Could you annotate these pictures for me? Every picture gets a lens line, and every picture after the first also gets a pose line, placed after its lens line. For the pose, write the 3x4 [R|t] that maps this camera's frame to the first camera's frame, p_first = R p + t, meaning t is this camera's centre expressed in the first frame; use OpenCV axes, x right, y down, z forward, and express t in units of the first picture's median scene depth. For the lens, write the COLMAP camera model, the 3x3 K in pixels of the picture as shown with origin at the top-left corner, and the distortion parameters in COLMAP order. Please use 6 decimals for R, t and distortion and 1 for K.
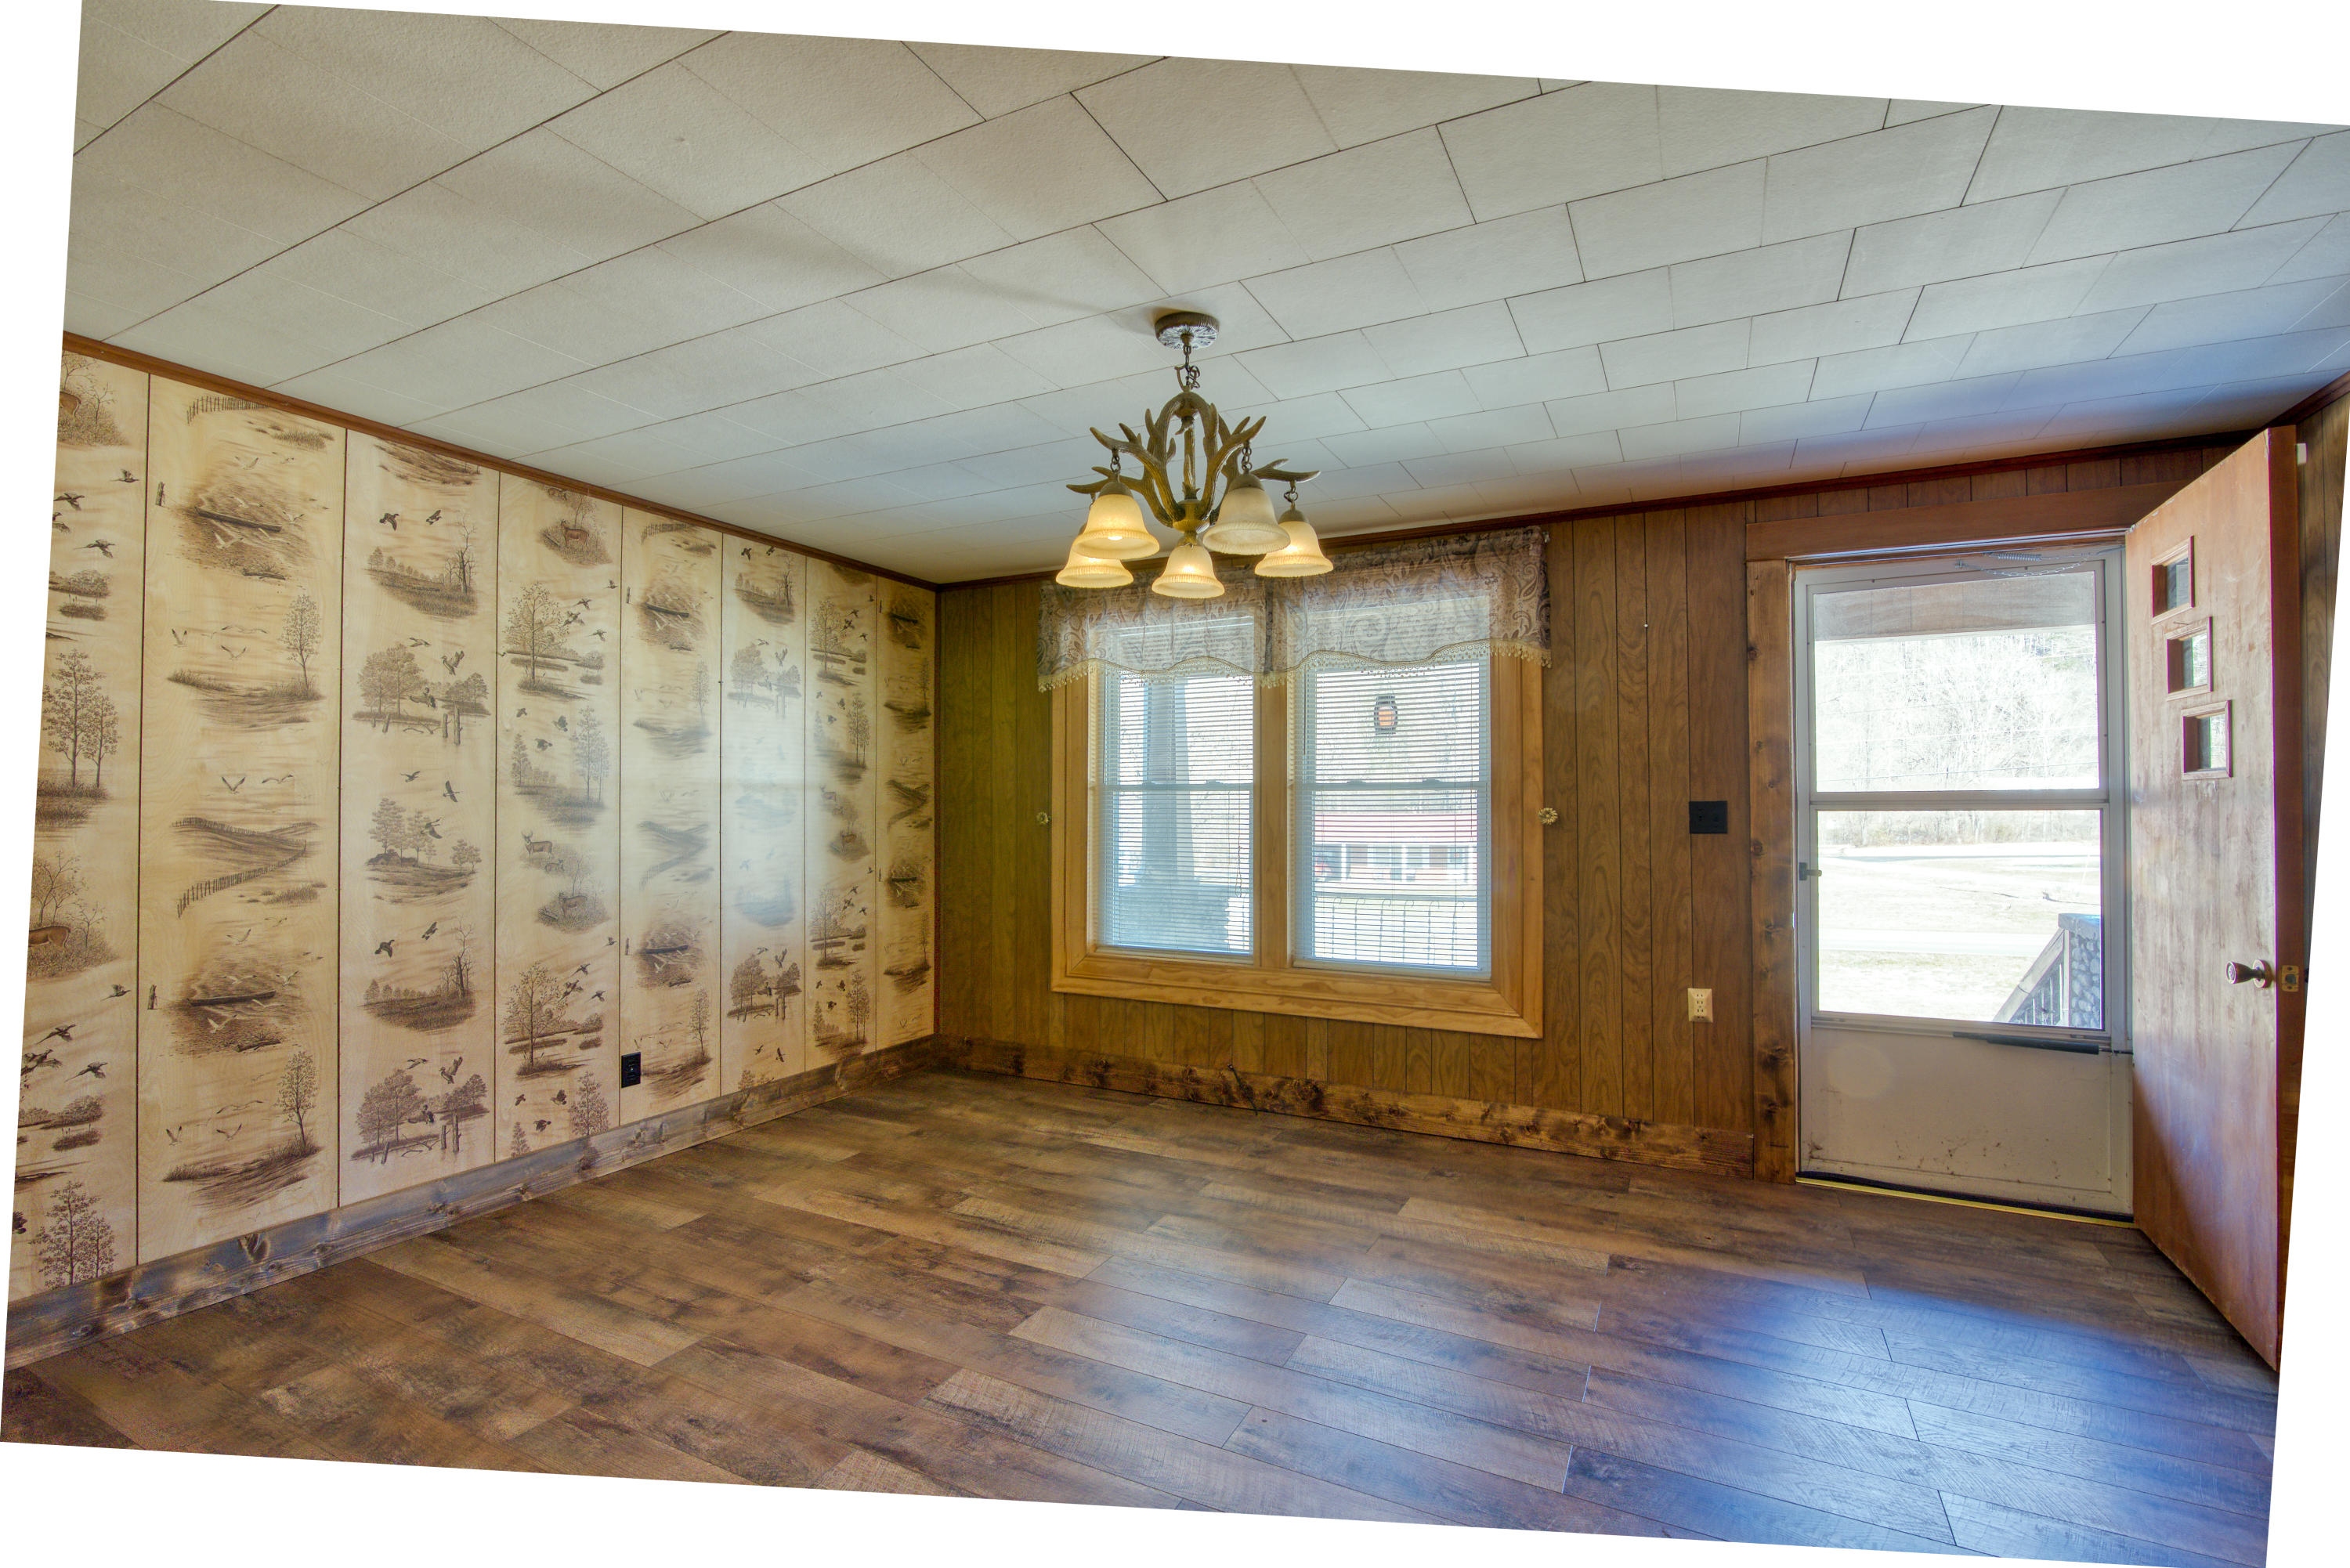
lens RADIAL K [[1058.8, 0, 1174.0], [0, 1058.8, 796.7], [0, 0, 1]] dist [-0.010701, -0.000630]
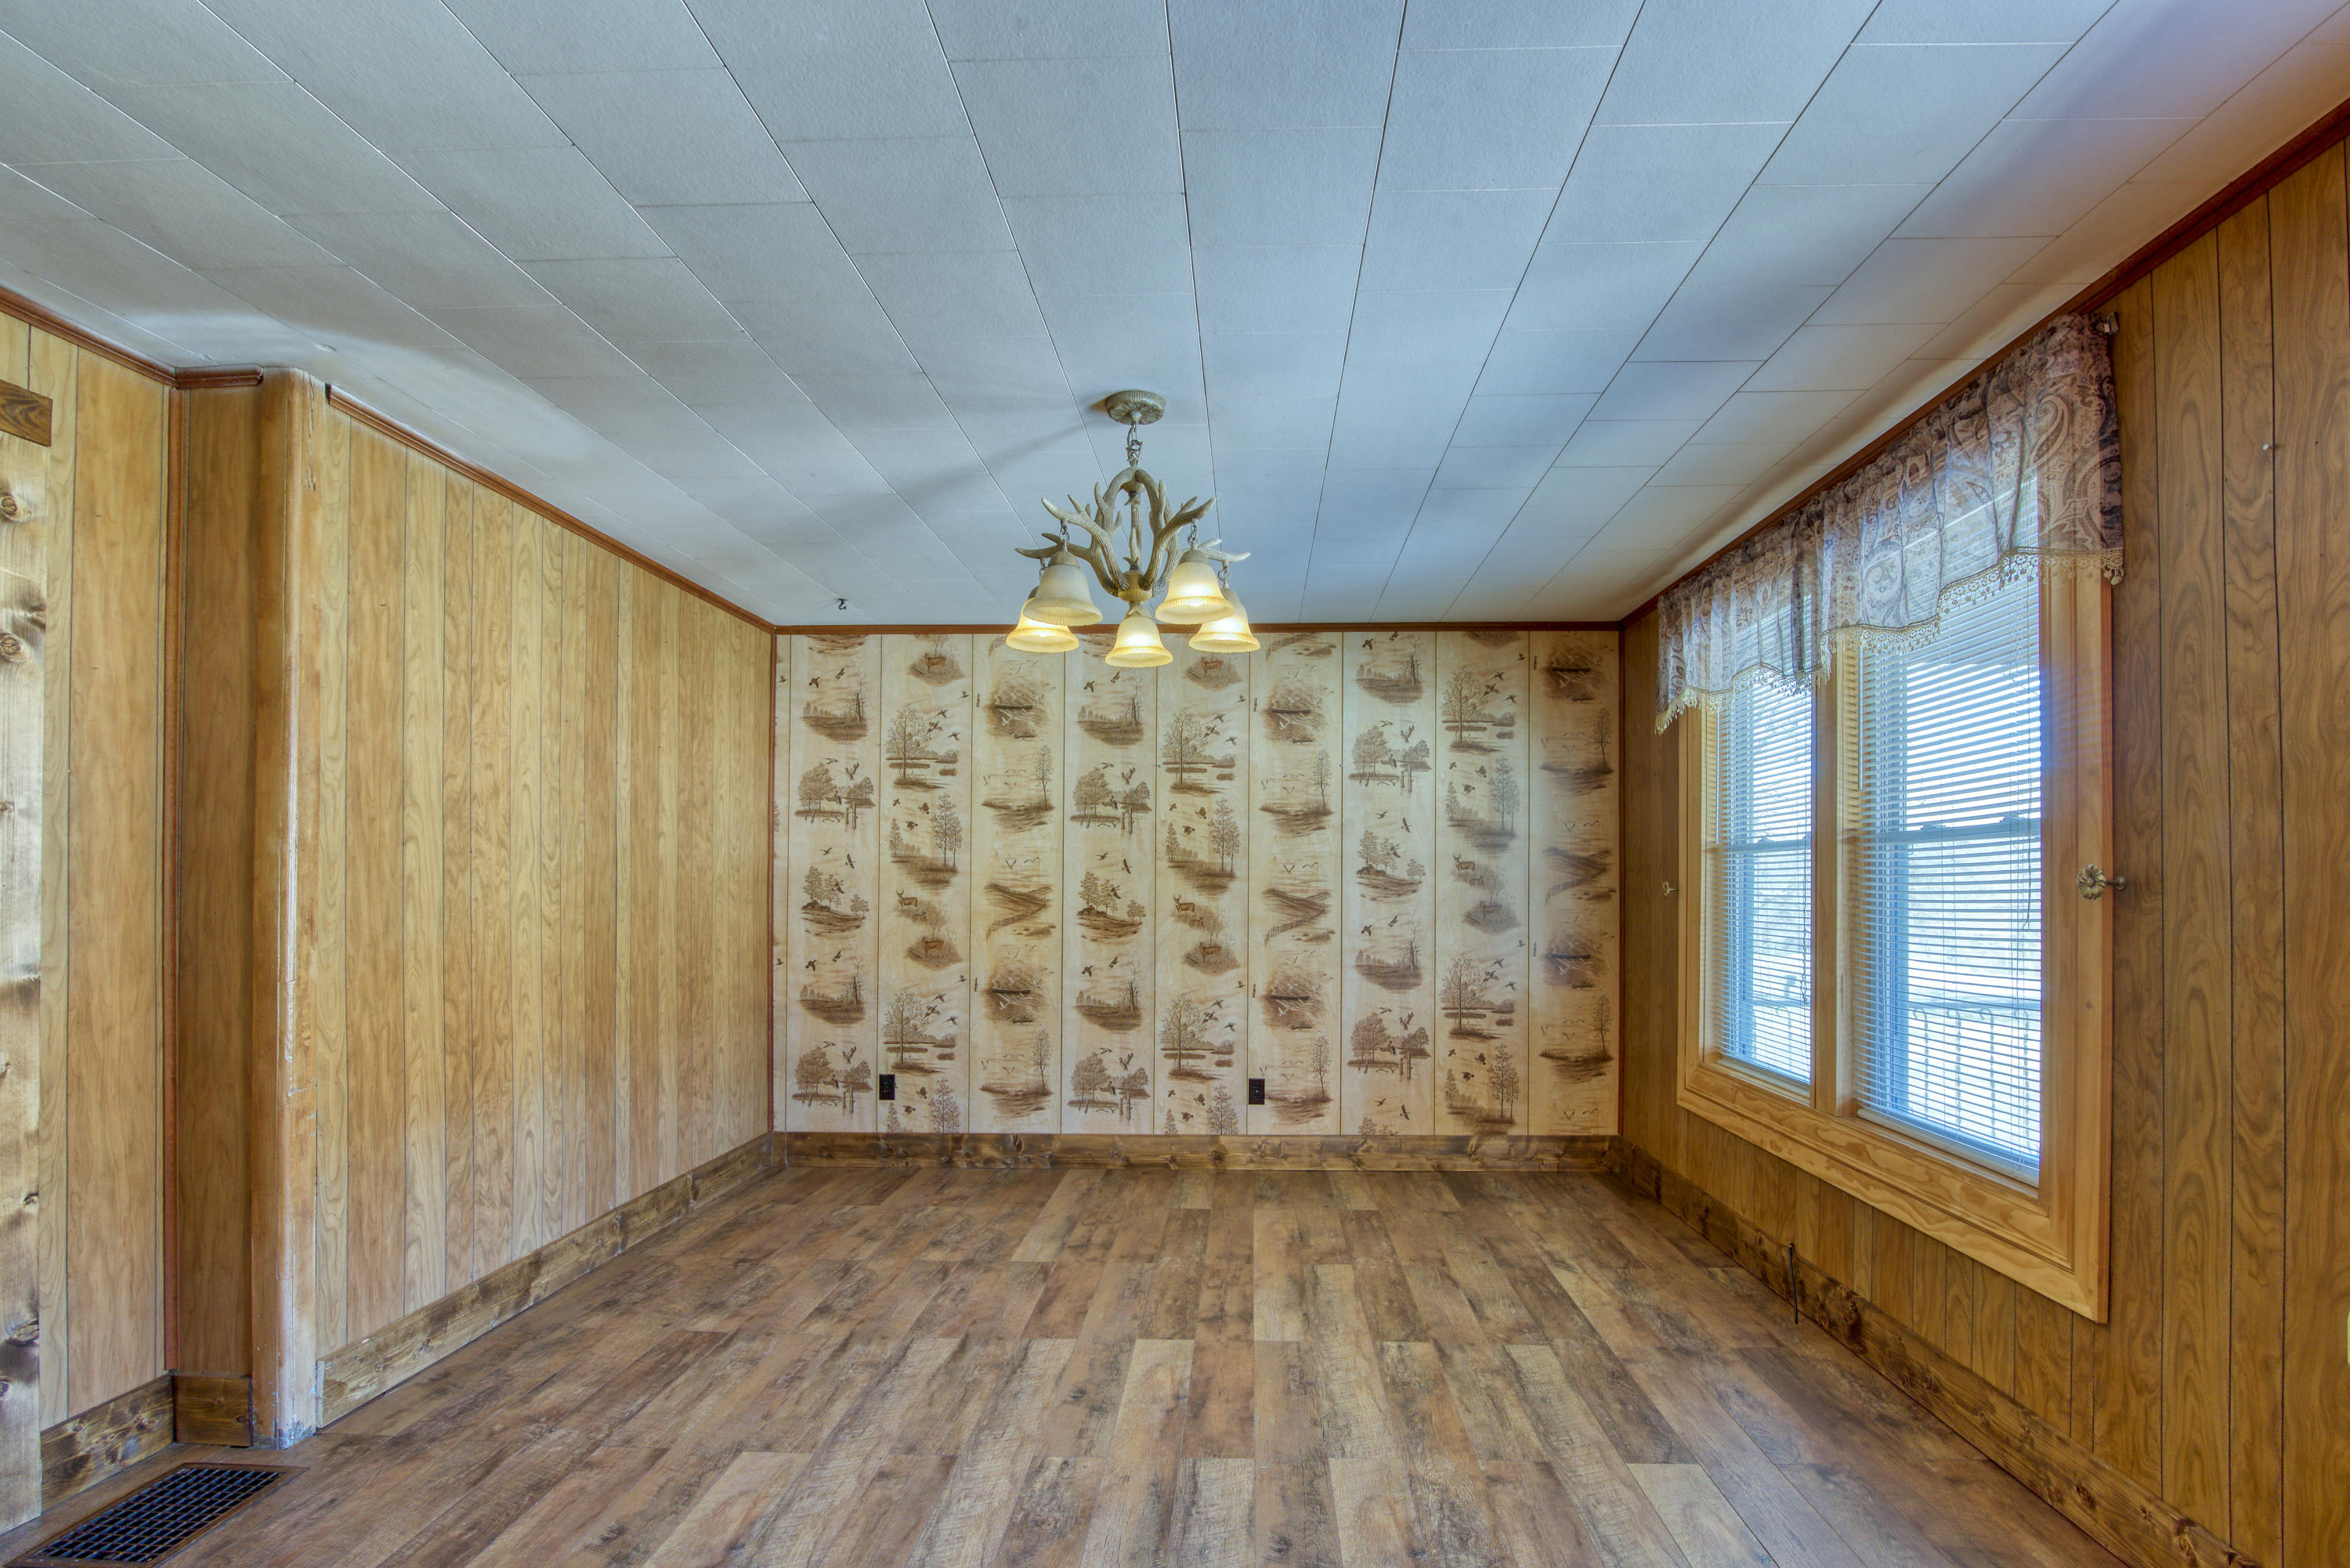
lens RADIAL K [[1168.1, 0, 1173.9], [0, 1168.1, 874.8], [0, 0, 1]] dist [-0.003154, -0.000639]
pose [[0.389793, -0.009099, -0.920858, 0.708106], [0.008960, 0.999941, -0.006087, 0.014738], [0.920859, -0.005878, 0.389851, 0.388387]]
